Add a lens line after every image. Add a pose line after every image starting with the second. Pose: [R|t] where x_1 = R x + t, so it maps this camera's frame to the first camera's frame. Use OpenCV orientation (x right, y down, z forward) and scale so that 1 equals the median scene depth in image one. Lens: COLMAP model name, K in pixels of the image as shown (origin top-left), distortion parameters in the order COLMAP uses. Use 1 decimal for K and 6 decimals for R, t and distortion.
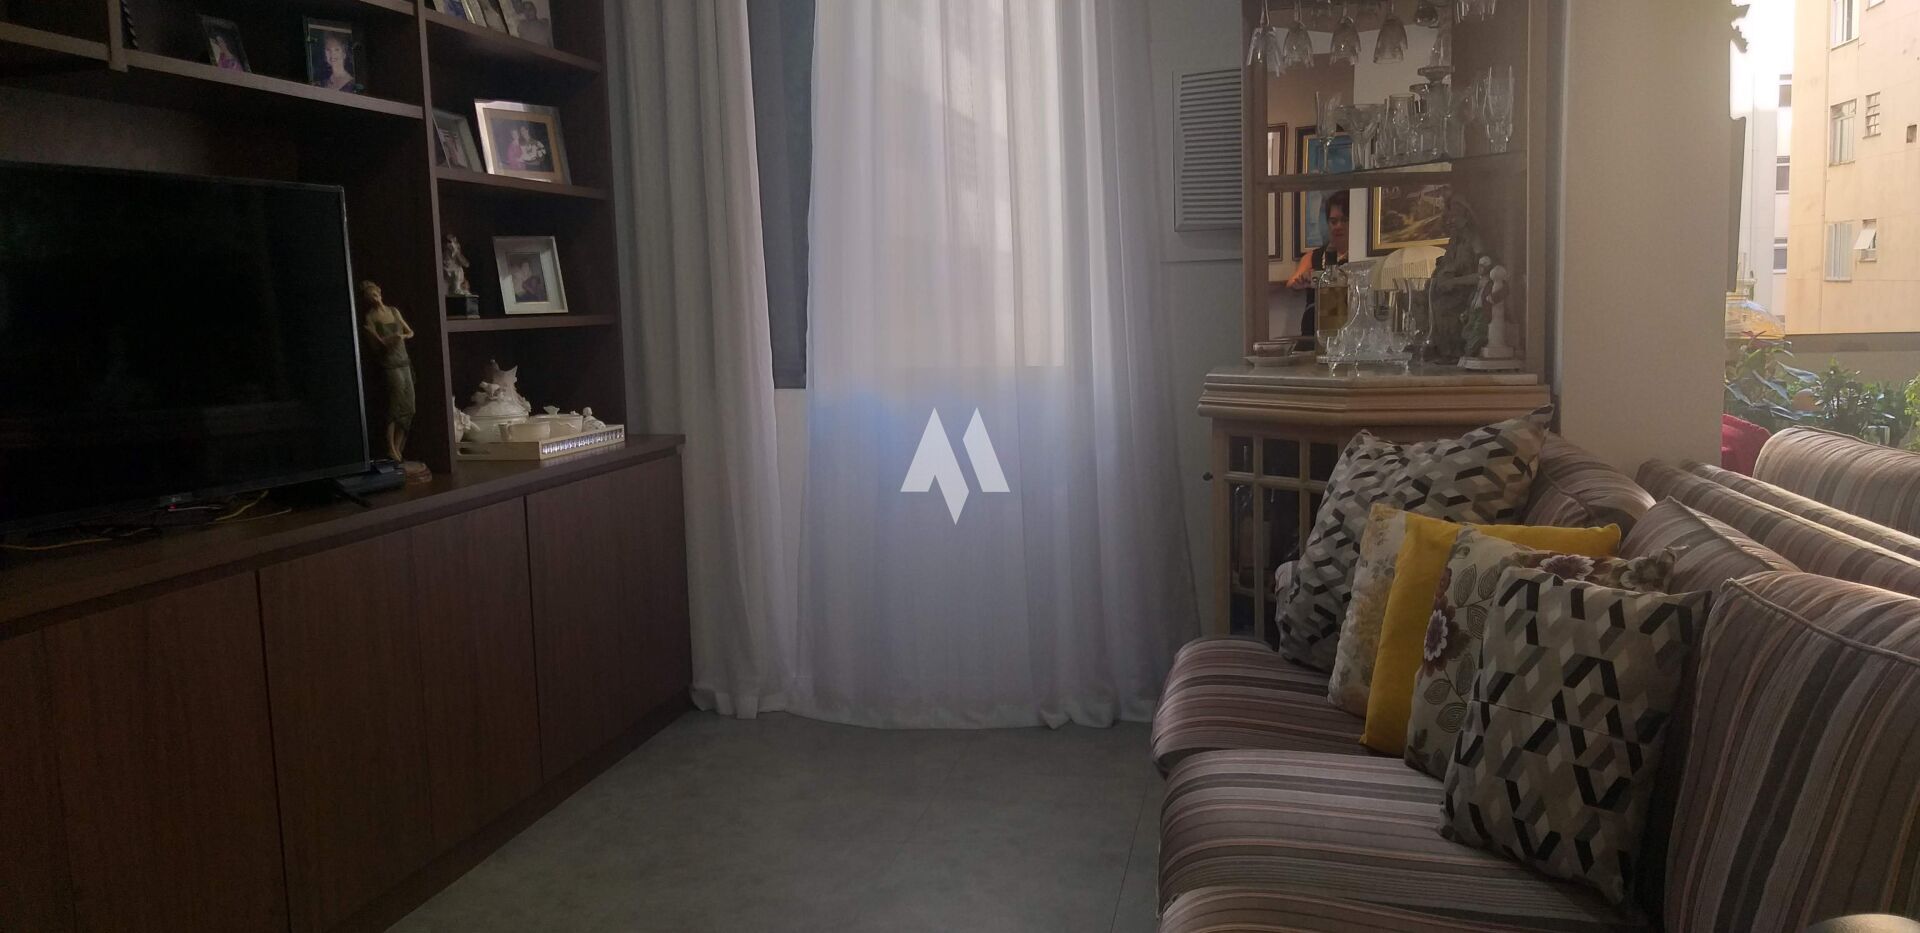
lens RADIAL K [[1487.7, 0, 948.8], [0, 1487.7, 464.6], [0, 0, 1]] dist [0.094386, -0.168458]
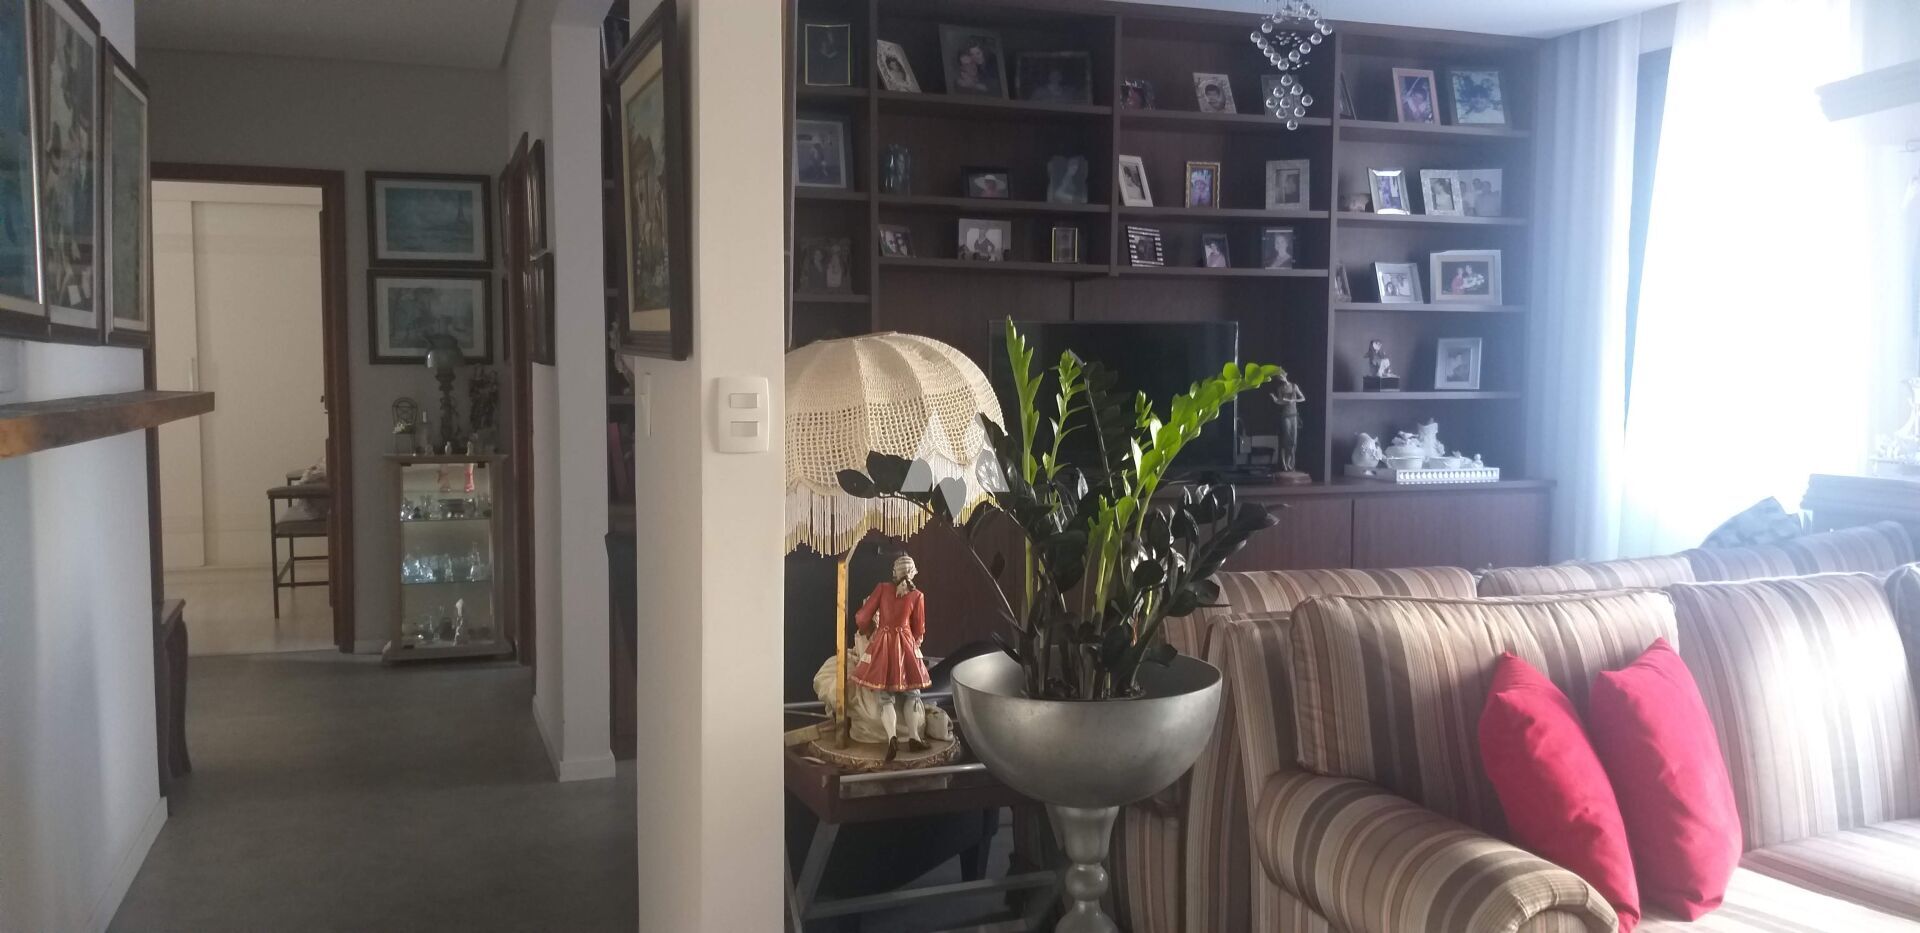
lens RADIAL K [[1487.7, 0, 948.8], [0, 1487.7, 464.6], [0, 0, 1]] dist [0.094386, -0.168458]
pose [[0.527624, 0.091346, -0.844553, 0.743482], [-0.118753, 0.992370, 0.033144, -0.015926], [0.841137, 0.082806, 0.534446, -0.227389]]
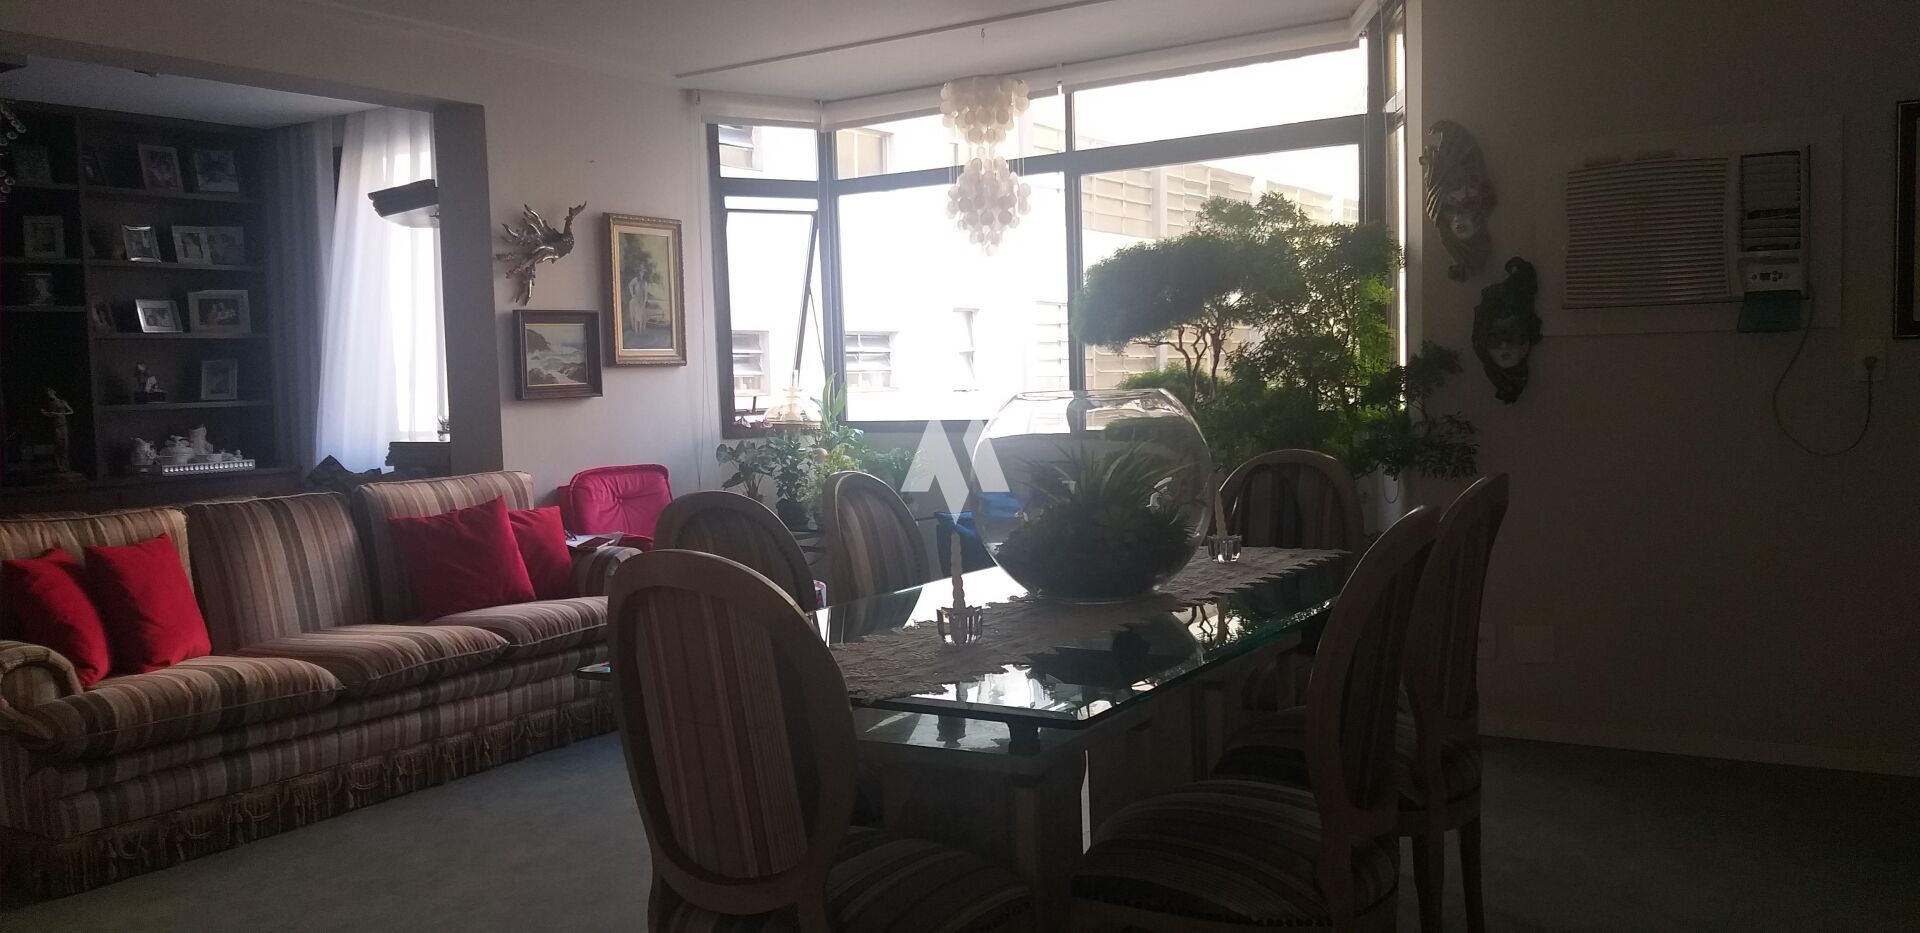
lens RADIAL K [[1482.0, 0, 959.8], [0, 1482.0, 474.2], [0, 0, 1]] dist [0.086557, -0.177202]
pose [[0.934197, 0.030066, -0.355488, 1.294683], [-0.043024, 0.998665, -0.028601, 0.006540], [0.354154, 0.042014, 0.934243, -0.437996]]
